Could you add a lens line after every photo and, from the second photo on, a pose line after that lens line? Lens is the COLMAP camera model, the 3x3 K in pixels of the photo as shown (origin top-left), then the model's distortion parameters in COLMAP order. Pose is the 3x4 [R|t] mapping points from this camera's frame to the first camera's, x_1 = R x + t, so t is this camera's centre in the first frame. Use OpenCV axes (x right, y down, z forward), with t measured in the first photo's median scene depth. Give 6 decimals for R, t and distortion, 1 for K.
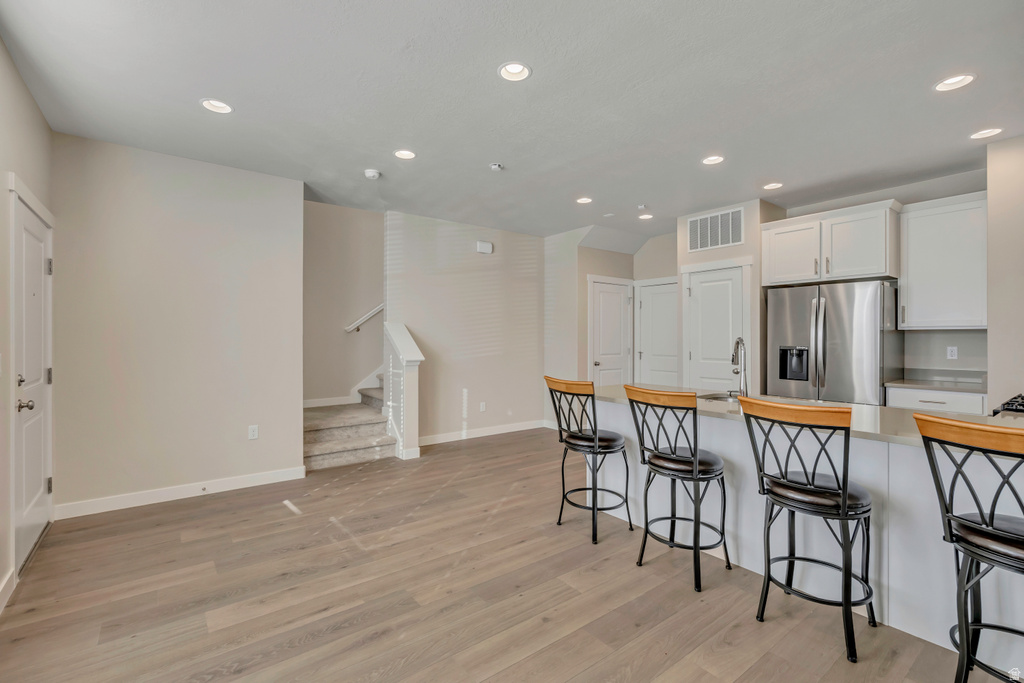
lens RADIAL K [[458.9, 0, 505.9], [0, 458.9, 336.3], [0, 0, 1]] dist [-0.002571, -0.000320]
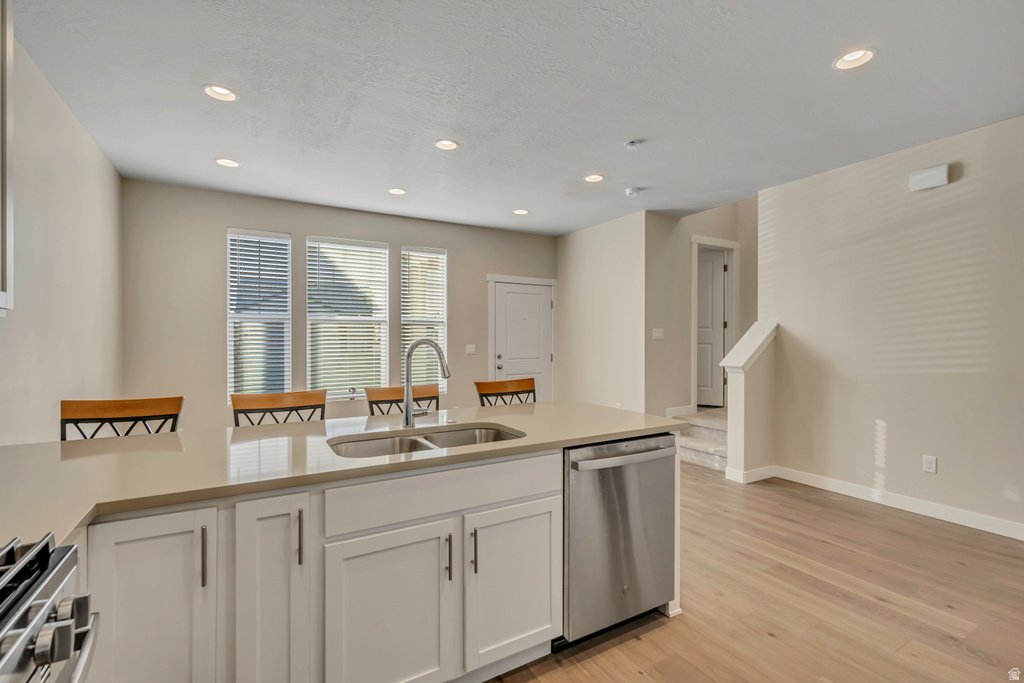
lens RADIAL K [[458.9, 0, 519.4], [0, 458.9, 343.1], [0, 0, 1]] dist [-0.002571, -0.000320]
pose [[-0.099049, 0.006737, -0.995060, 1.091468], [0.000614, 0.999977, 0.006709, 0.006359], [0.995082, 0.000053, -0.099051, 1.085127]]
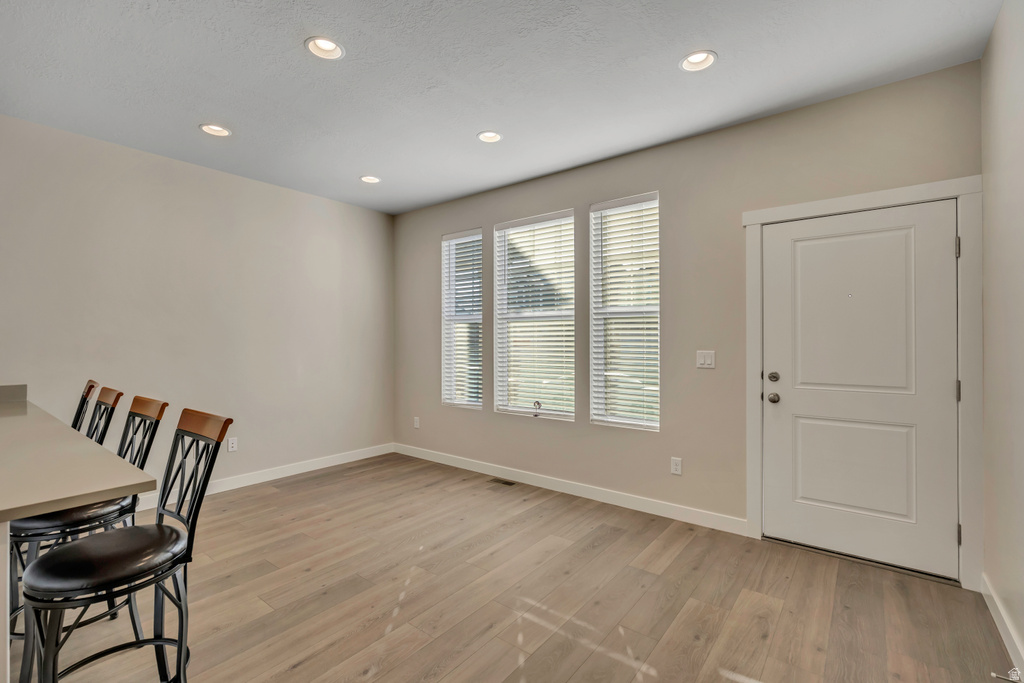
lens RADIAL K [[458.9, 0, 512.3], [0, 458.9, 339.7], [0, 0, 1]] dist [-0.002571, -0.000320]
pose [[-0.965229, 0.000797, -0.261405, -0.082000], [0.000587, 0.999999, 0.000881, 0.000010], [0.261405, 0.000697, -0.965229, 1.579881]]
